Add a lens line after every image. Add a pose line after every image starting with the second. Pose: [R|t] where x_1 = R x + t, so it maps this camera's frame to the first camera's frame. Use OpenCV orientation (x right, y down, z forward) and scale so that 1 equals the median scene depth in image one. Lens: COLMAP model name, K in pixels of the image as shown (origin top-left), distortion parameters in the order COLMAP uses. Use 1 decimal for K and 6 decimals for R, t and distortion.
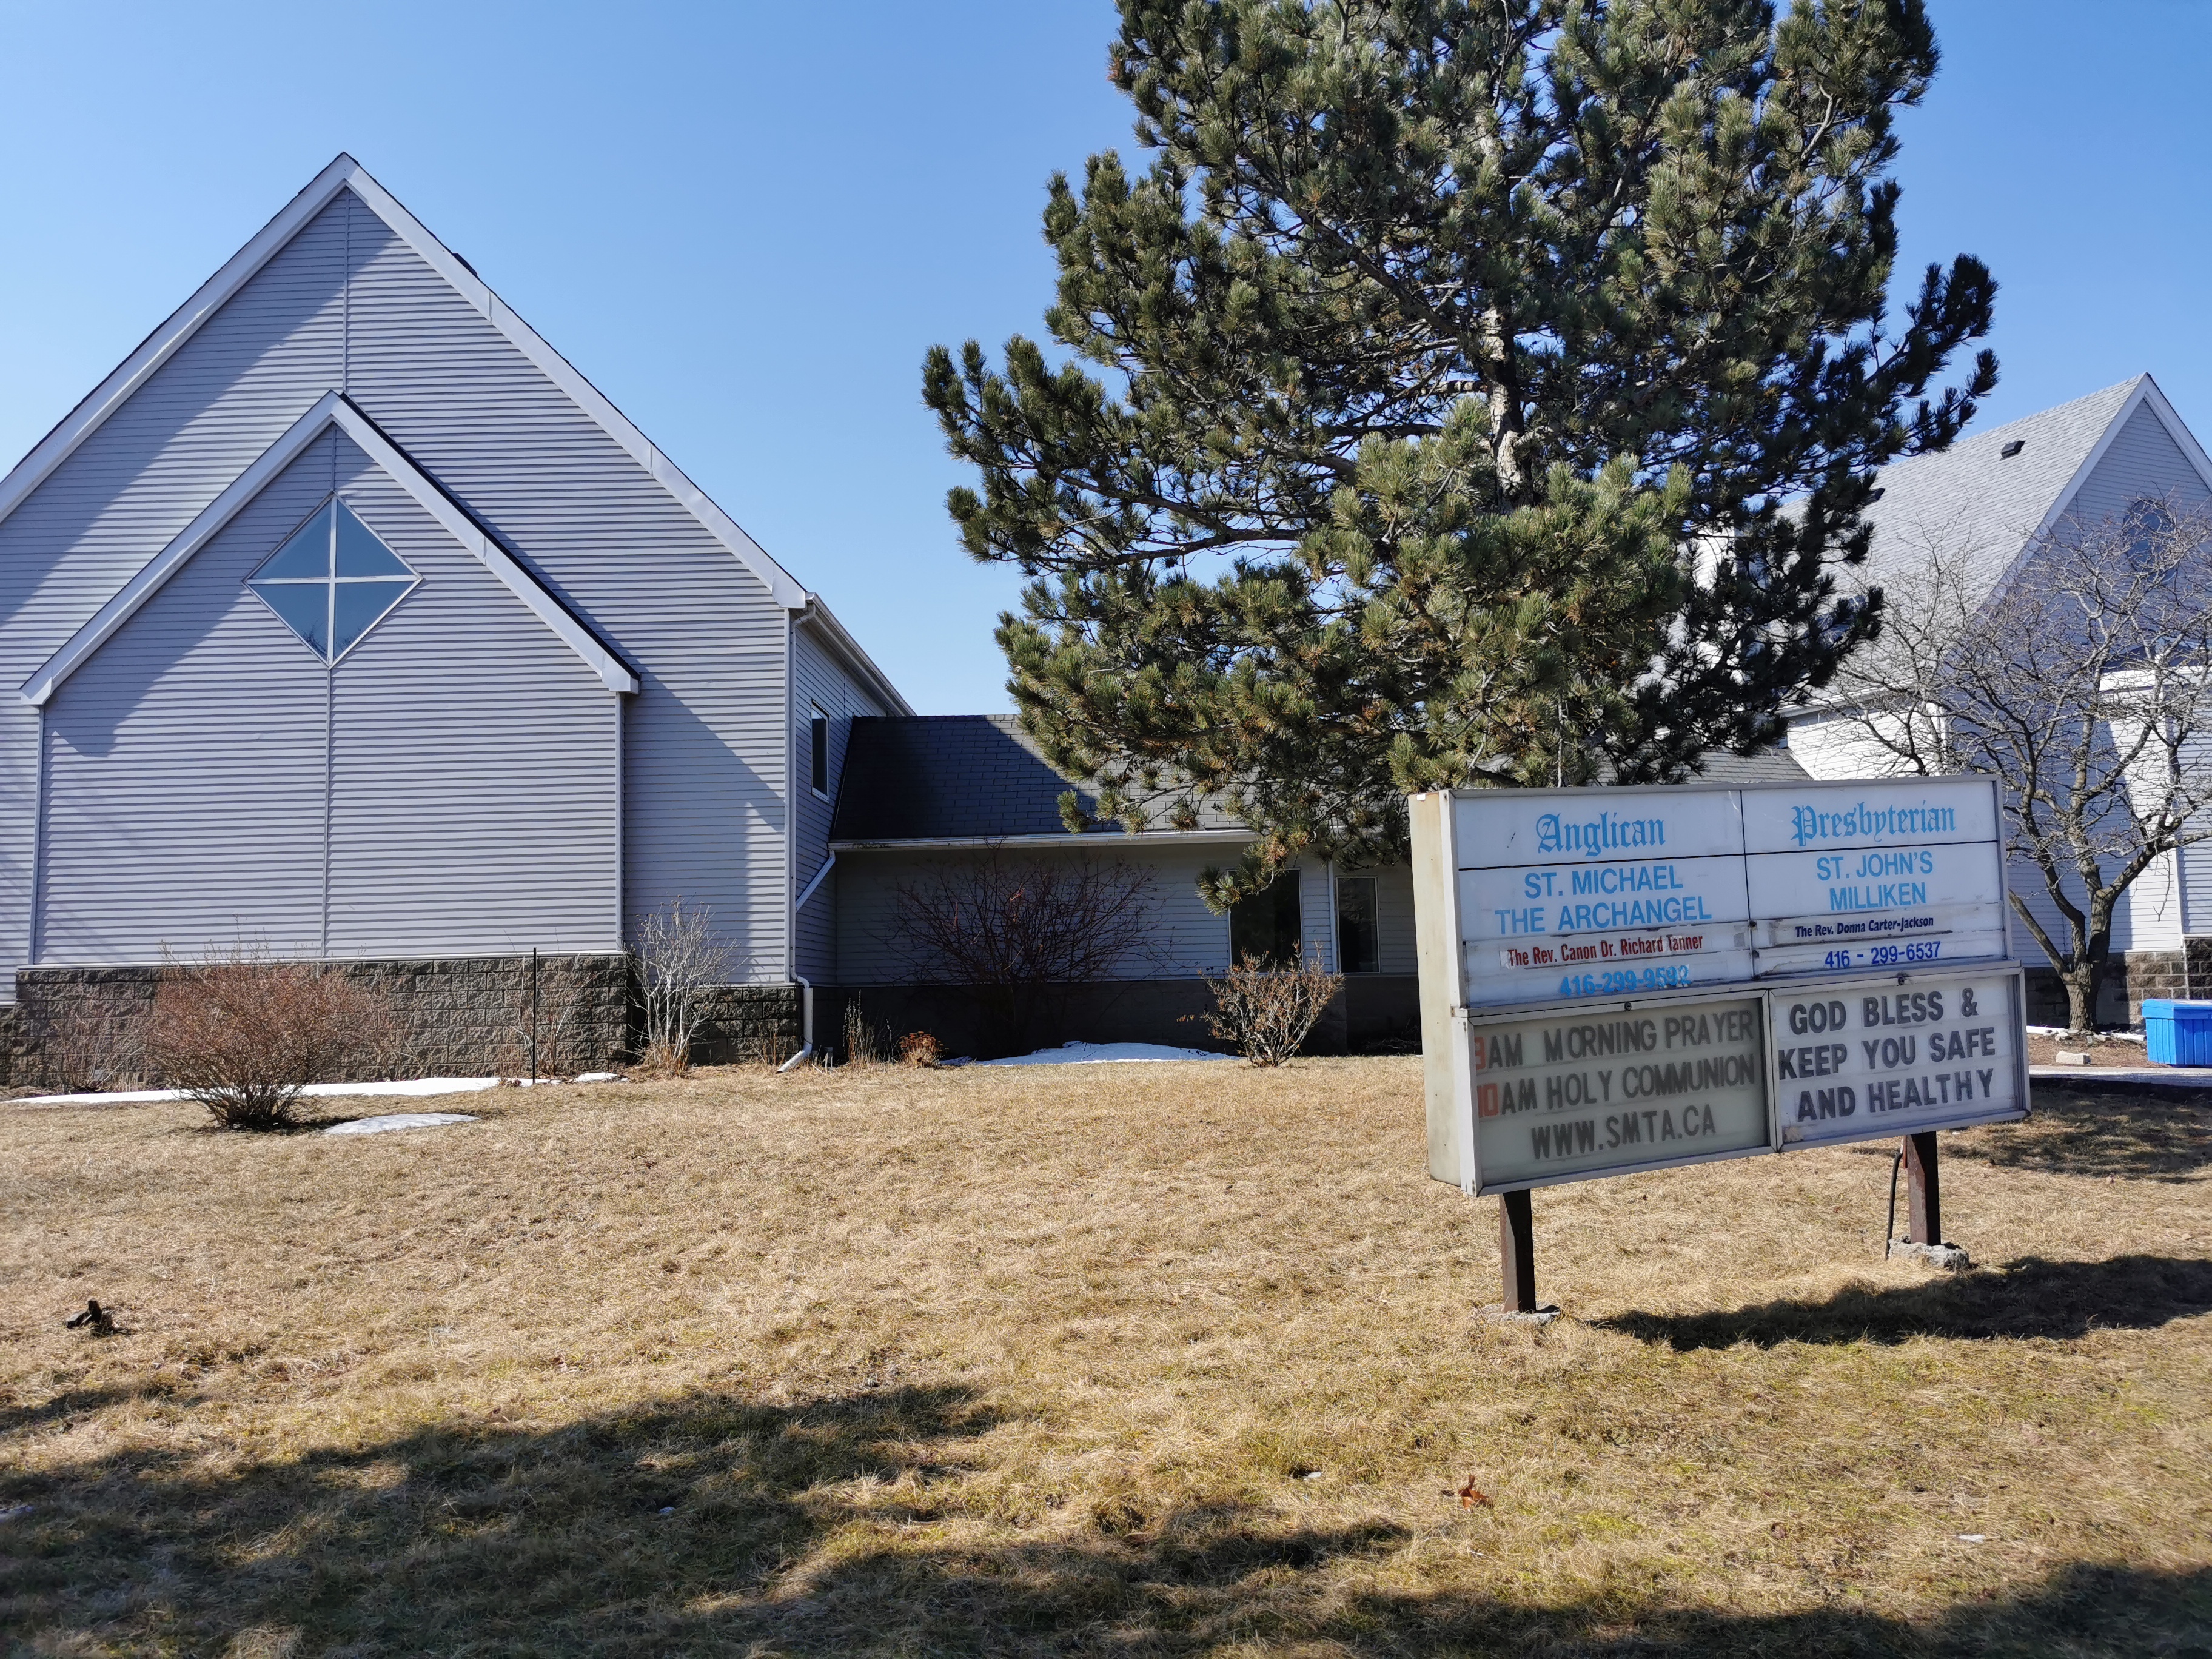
lens RADIAL K [[1743.7, 0, 1119.9], [0, 1743.7, 831.7], [0, 0, 1]] dist [0.043934, 0.002863]
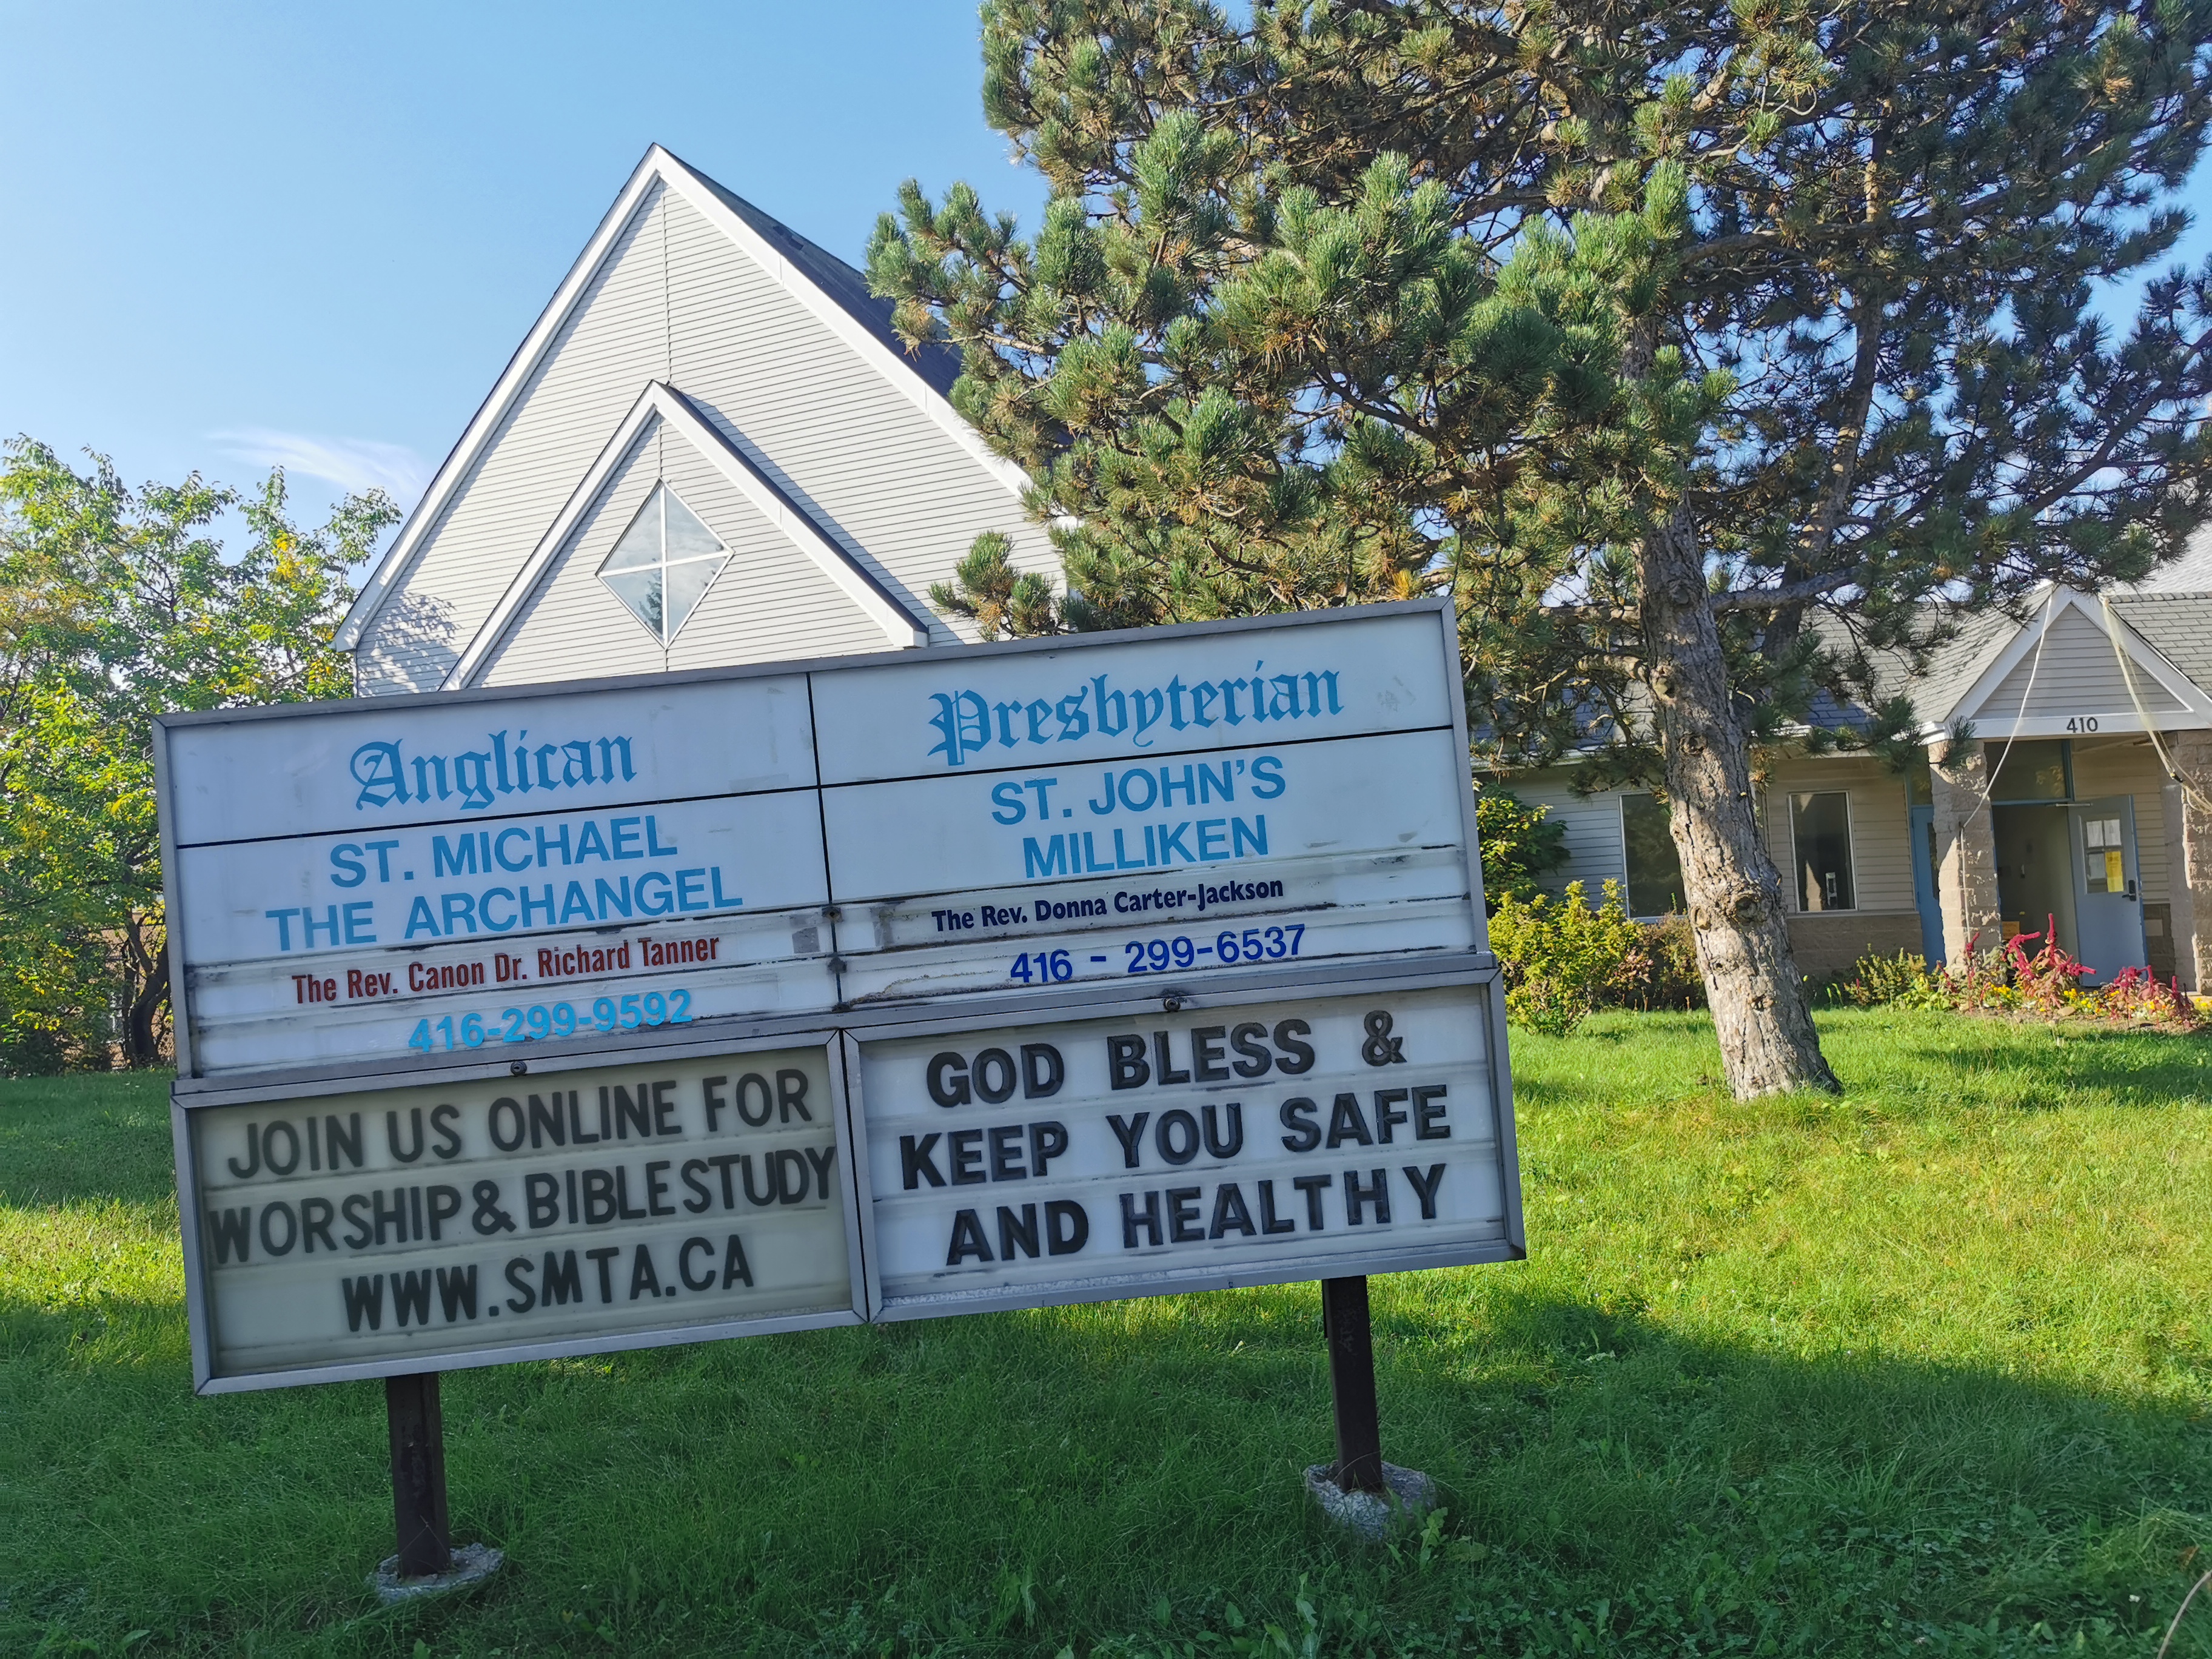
lens RADIAL K [[1743.7, 0, 1103.4], [0, 1743.7, 817.9], [0, 0, 1]] dist [0.043934, 0.002863]
pose [[0.913672, -0.048463, -0.403553, 0.652453], [0.059812, 0.998088, 0.015556, 0.019196], [0.402028, -0.038350, 0.914824, 0.518243]]
